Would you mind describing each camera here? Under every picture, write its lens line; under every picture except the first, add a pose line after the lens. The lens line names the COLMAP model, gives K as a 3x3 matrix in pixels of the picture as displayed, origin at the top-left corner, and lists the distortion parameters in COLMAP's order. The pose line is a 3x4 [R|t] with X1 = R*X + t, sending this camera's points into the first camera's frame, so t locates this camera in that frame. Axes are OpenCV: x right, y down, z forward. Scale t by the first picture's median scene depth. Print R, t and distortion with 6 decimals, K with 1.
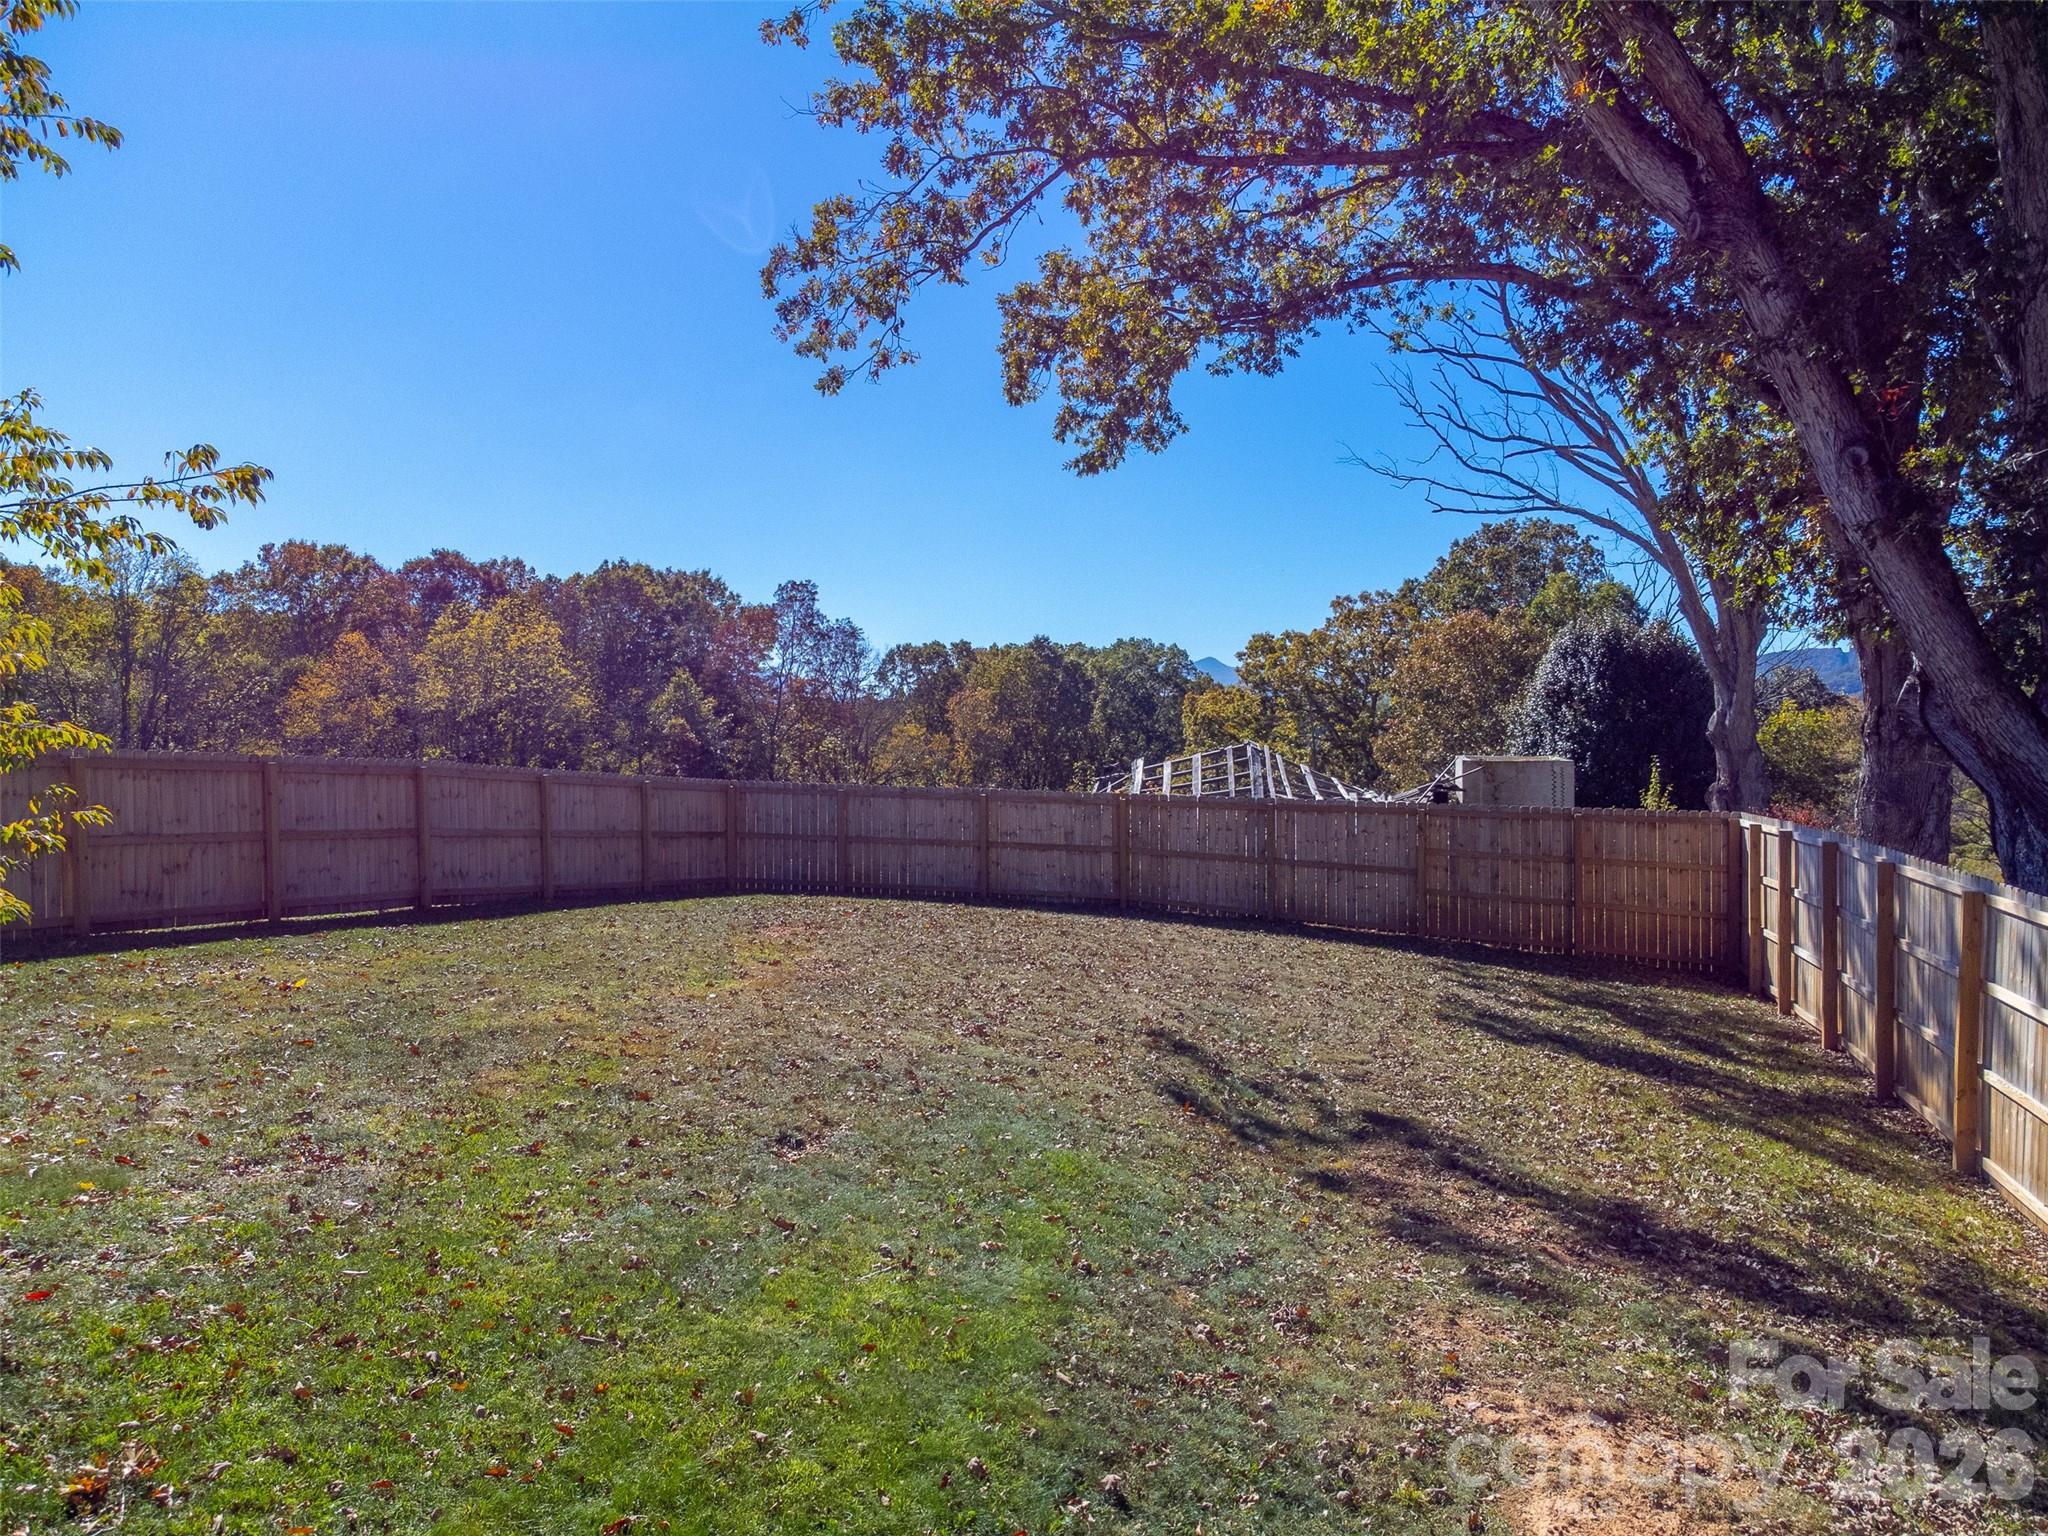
lens RADIAL K [[1529.5, 0, 1029.1], [0, 1529.5, 762.6], [0, 0, 1]] dist [0.023942, -0.007658]
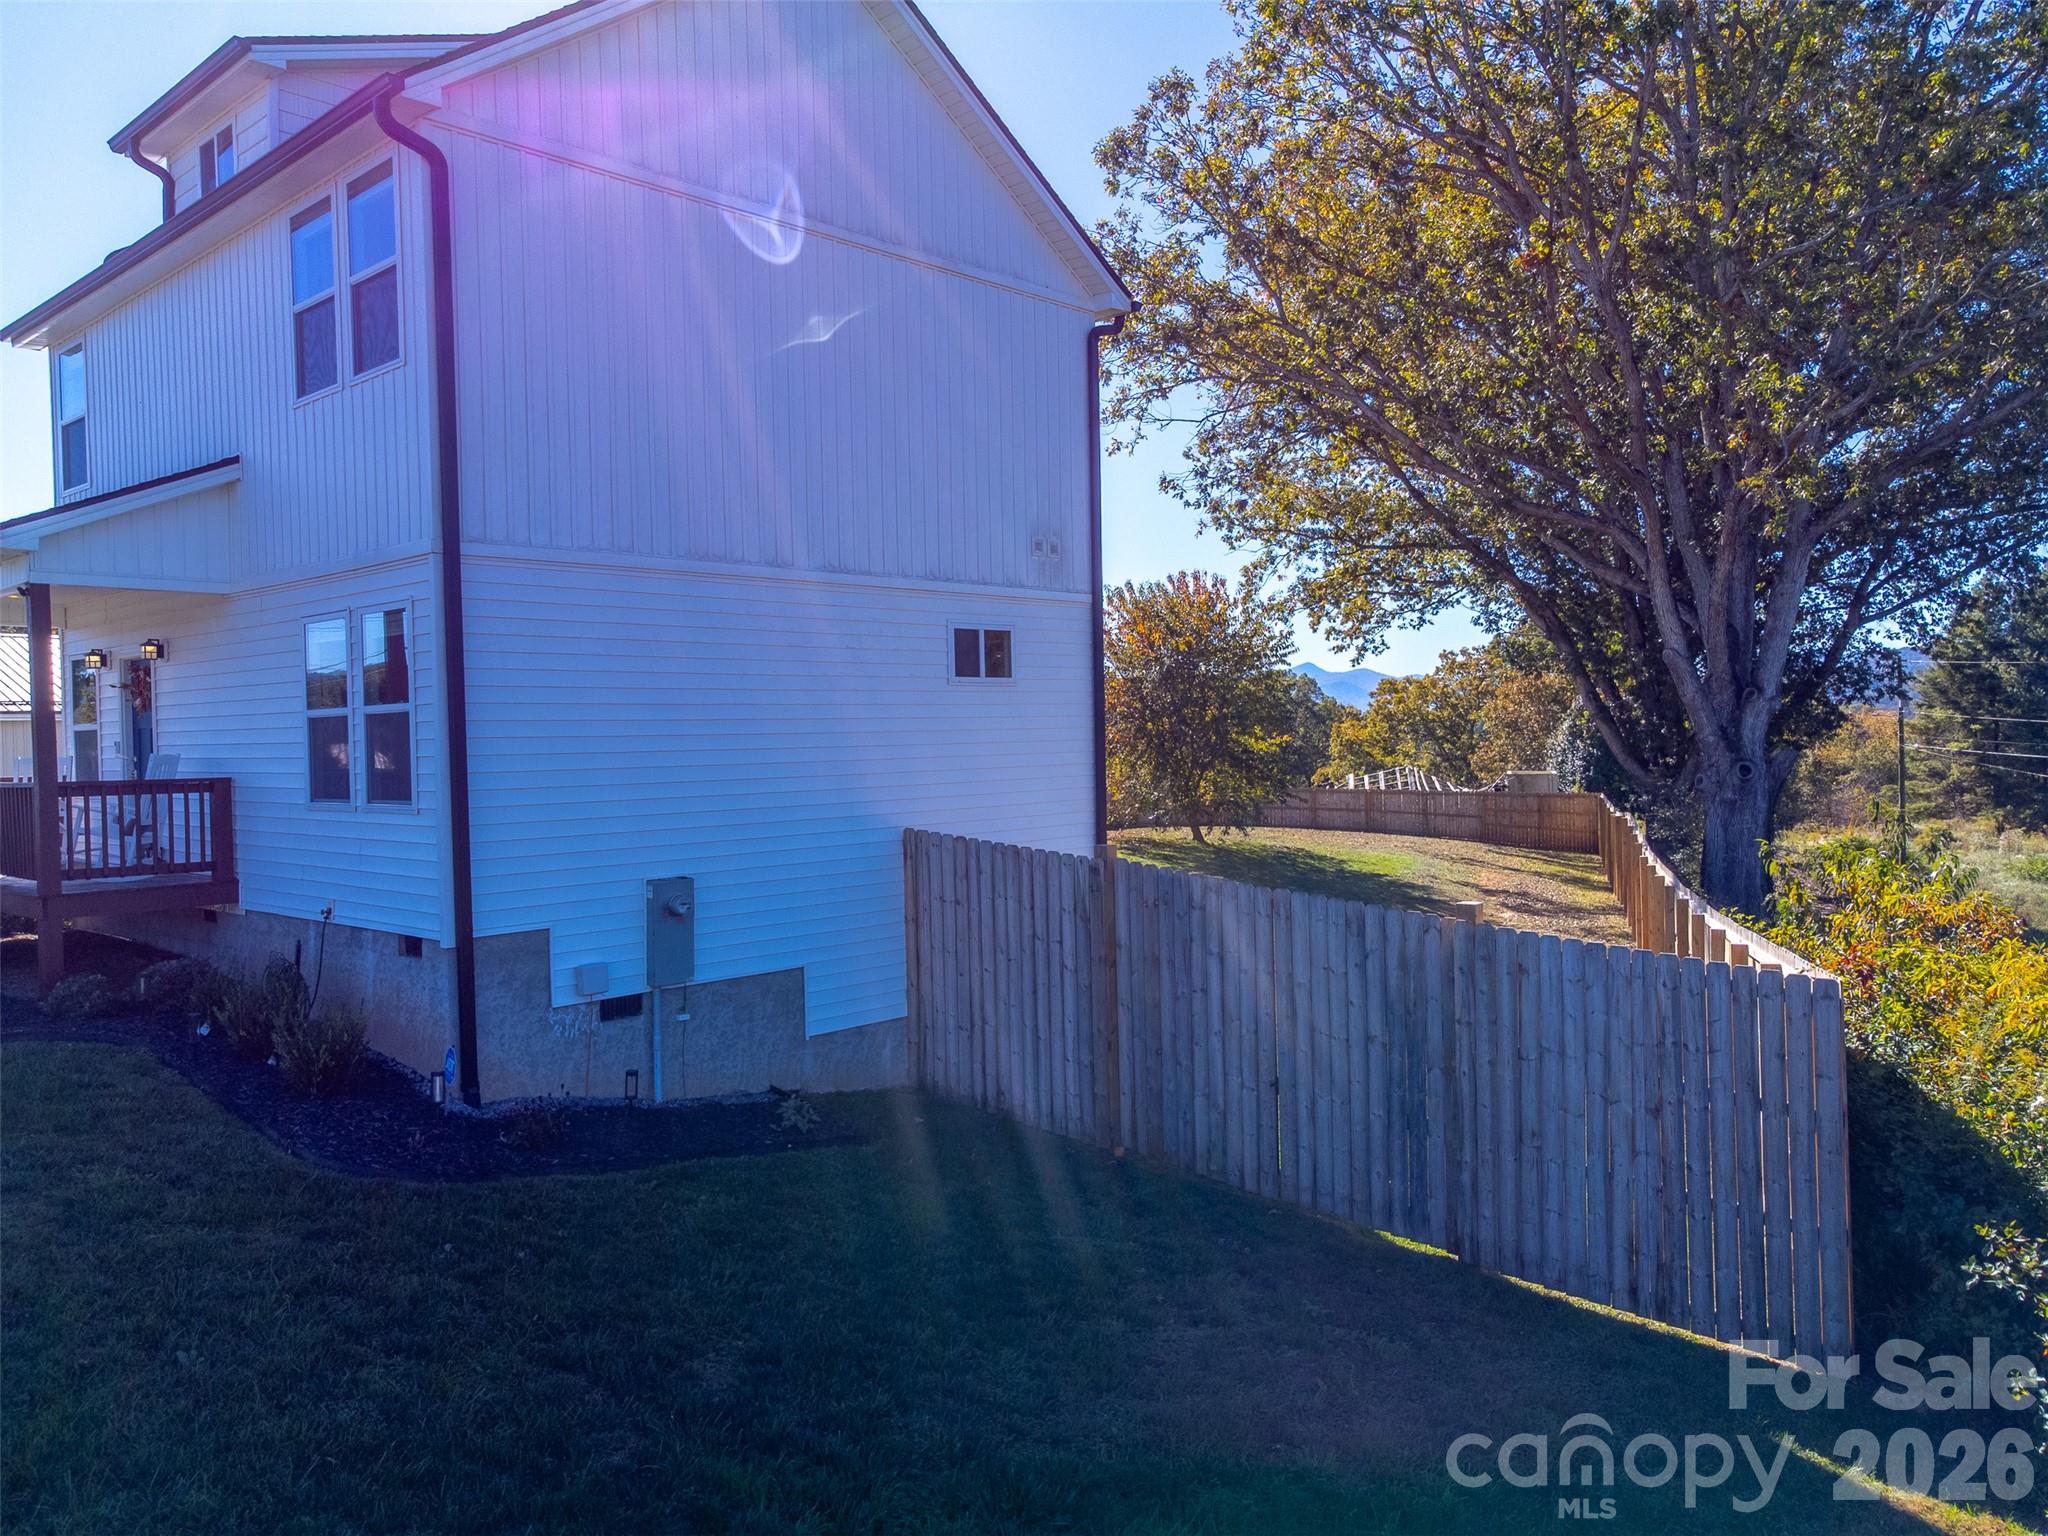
lens RADIAL K [[1529.5, 0, 1009.2], [0, 1529.5, 758.2], [0, 0, 1]] dist [0.023942, -0.007658]
pose [[0.997011, -0.013027, -0.076150, -0.087231], [0.012279, 0.999872, -0.010284, -0.002689], [0.076274, 0.009318, 0.997043, -0.415874]]
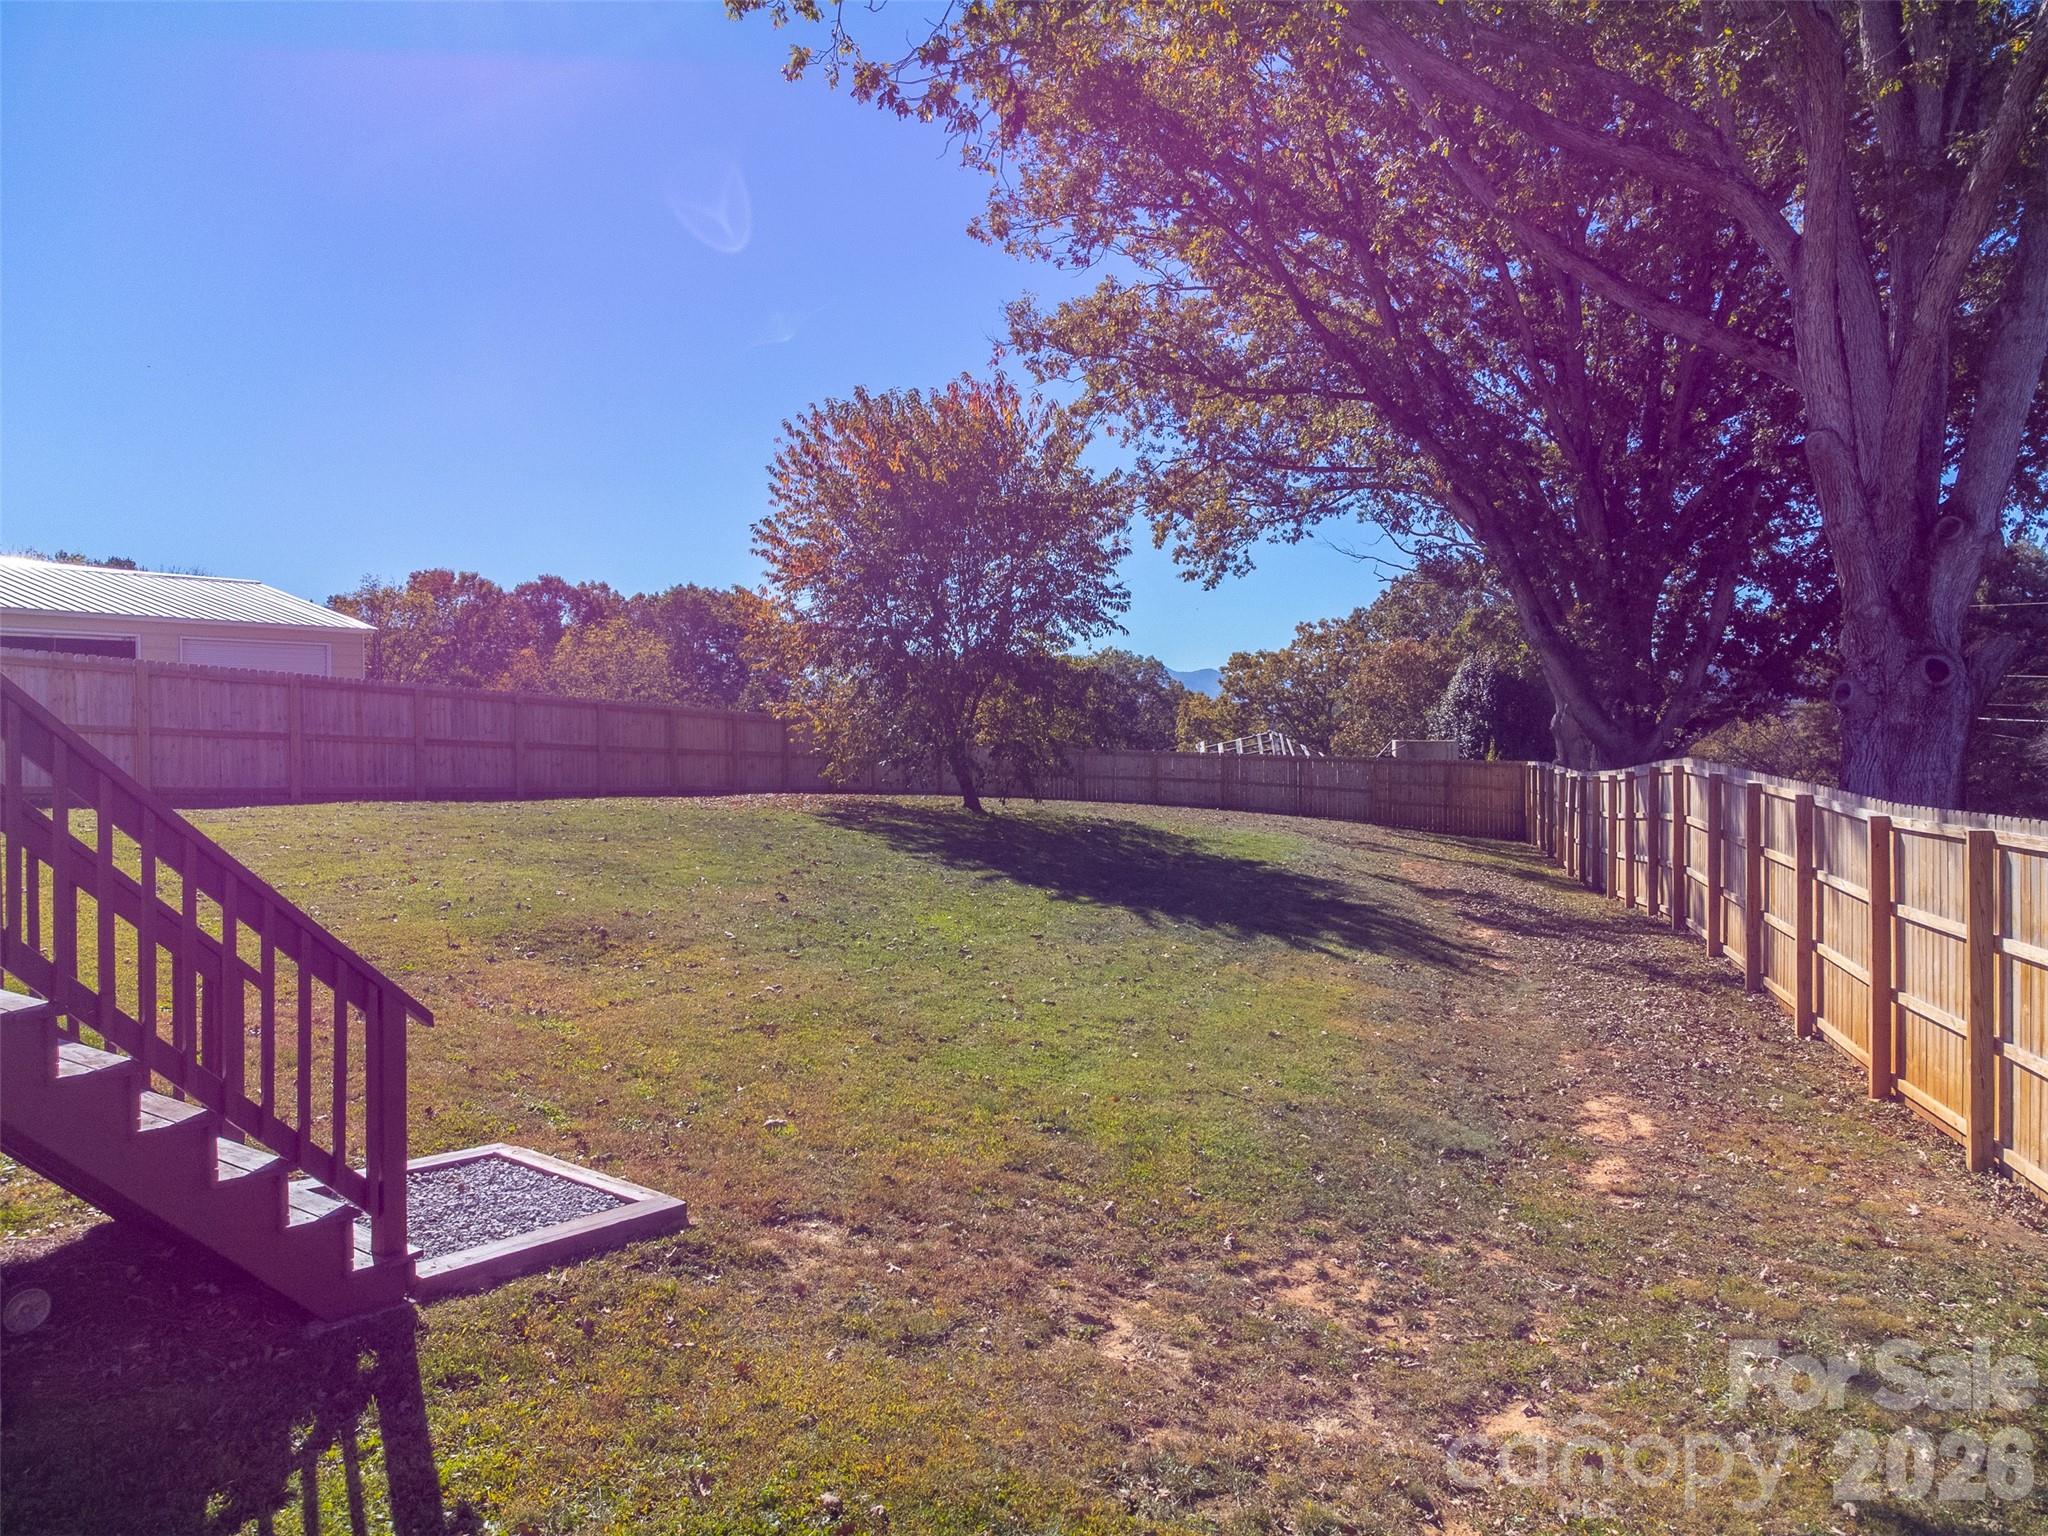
lens RADIAL K [[1529.5, 0, 1026.6], [0, 1529.5, 771.4], [0, 0, 1]] dist [0.023942, -0.007658]
pose [[0.999431, 0.003435, 0.033546, -0.064948], [-0.003517, 0.999991, 0.002407, 0.010397], [-0.033538, -0.002524, 0.999434, -0.243936]]
